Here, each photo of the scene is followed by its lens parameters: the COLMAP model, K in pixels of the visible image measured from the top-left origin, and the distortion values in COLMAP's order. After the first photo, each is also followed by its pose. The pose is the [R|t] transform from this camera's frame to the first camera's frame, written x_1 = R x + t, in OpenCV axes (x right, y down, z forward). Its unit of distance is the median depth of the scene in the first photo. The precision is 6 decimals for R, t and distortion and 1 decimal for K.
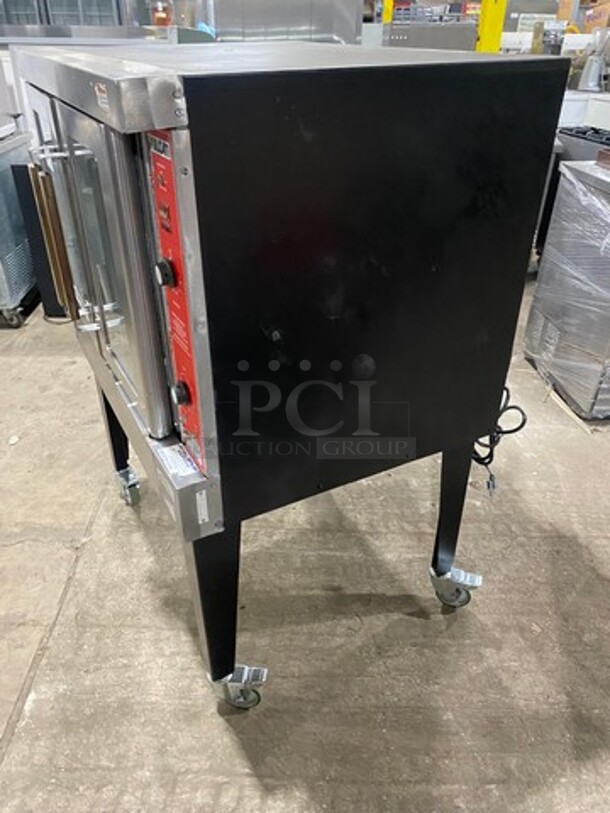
lens RADIAL K [[616.2, 0, 305.0], [0, 616.2, 406.5], [0, 0, 1]] dist [0.006691, -0.004134]
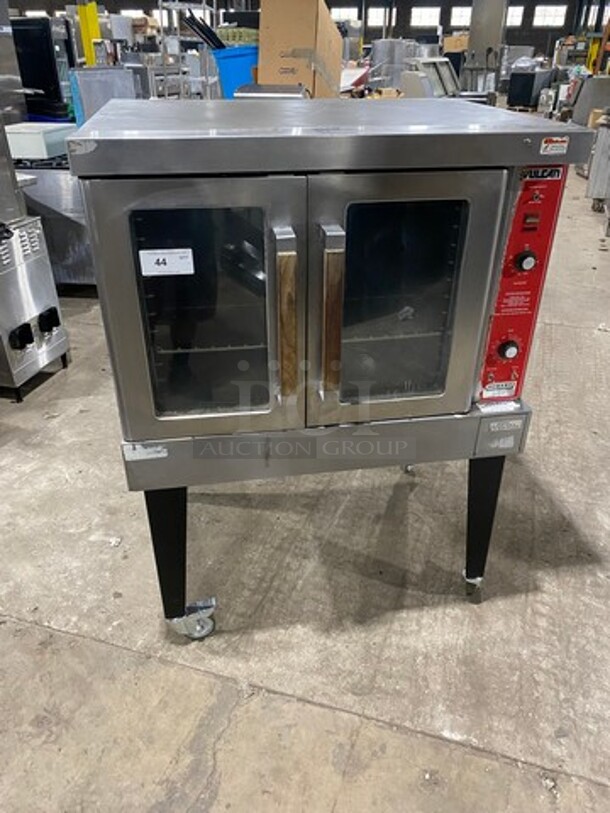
lens RADIAL K [[616.2, 0, 305.0], [0, 616.2, 406.5], [0, 0, 1]] dist [0.006691, -0.004134]
pose [[0.319508, -0.480743, 0.816579, -1.018457], [0.497581, 0.818499, 0.287181, -0.360580], [-0.806429, 0.314557, 0.500725, 0.470208]]
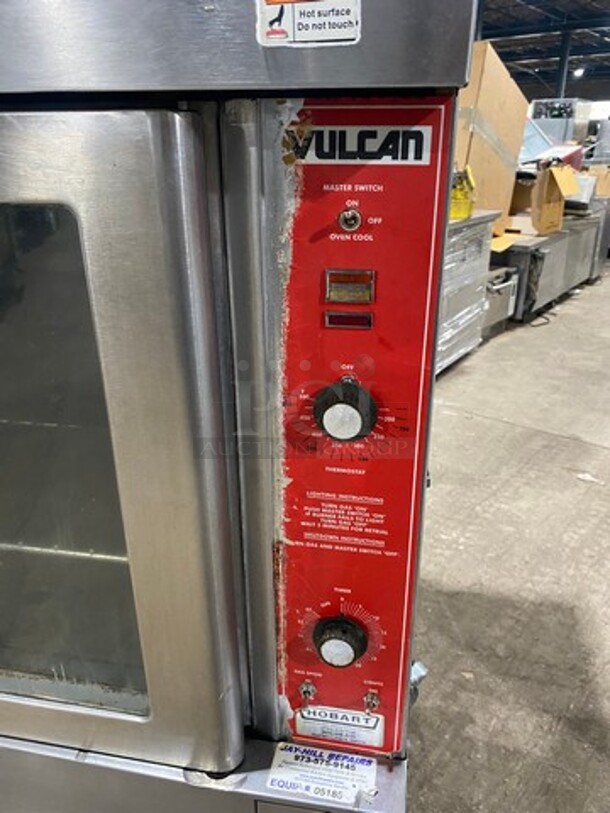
lens RADIAL K [[616.2, 0, 305.0], [0, 616.2, 406.5], [0, 0, 1]] dist [0.006691, -0.004134]
pose [[0.634324, -0.308345, 0.708912, -0.343033], [0.417362, 0.908481, 0.021698, -0.145572], [-0.650724, 0.282110, 0.704963, 0.399419]]
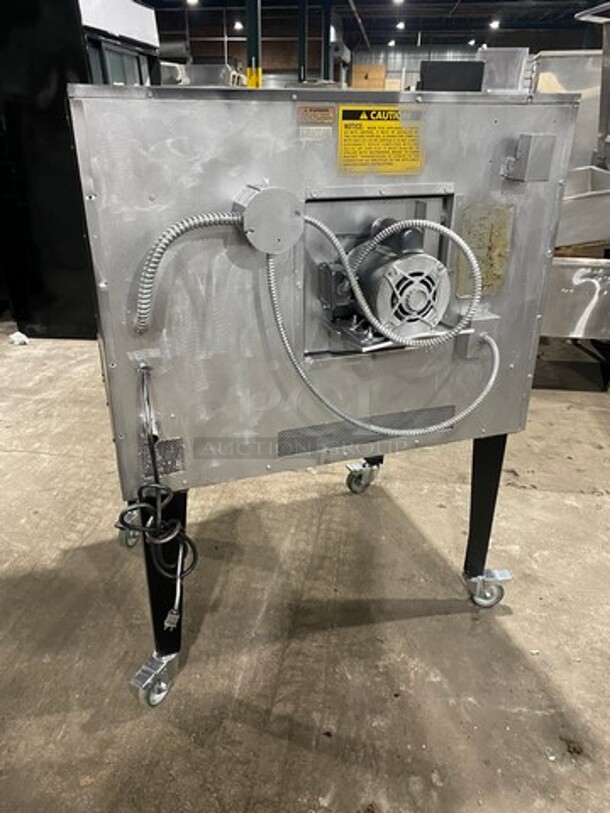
lens RADIAL K [[616.2, 0, 305.0], [0, 616.2, 406.5], [0, 0, 1]] dist [0.006691, -0.004134]
pose [[-0.146406, 0.415166, -0.897888, 0.888610], [-0.529884, 0.733555, 0.425582, -0.503563], [0.835338, 0.538084, 0.112593, 0.930443]]
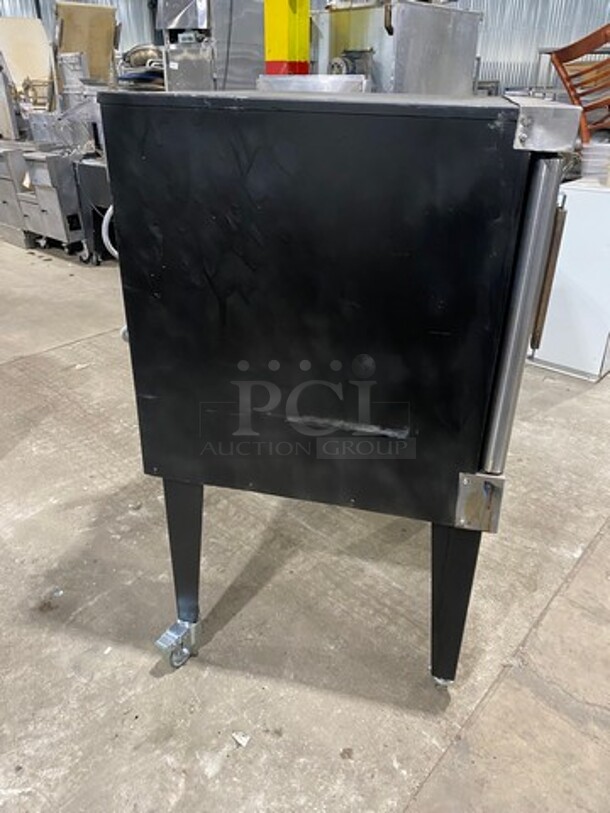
lens RADIAL K [[616.2, 0, 305.0], [0, 616.2, 406.5], [0, 0, 1]] dist [0.006691, -0.004134]
pose [[-0.736712, -0.325035, 0.592965, -0.649828], [0.345010, 0.573499, 0.743012, -0.853952], [-0.581570, 0.751965, -0.310363, 1.411906]]
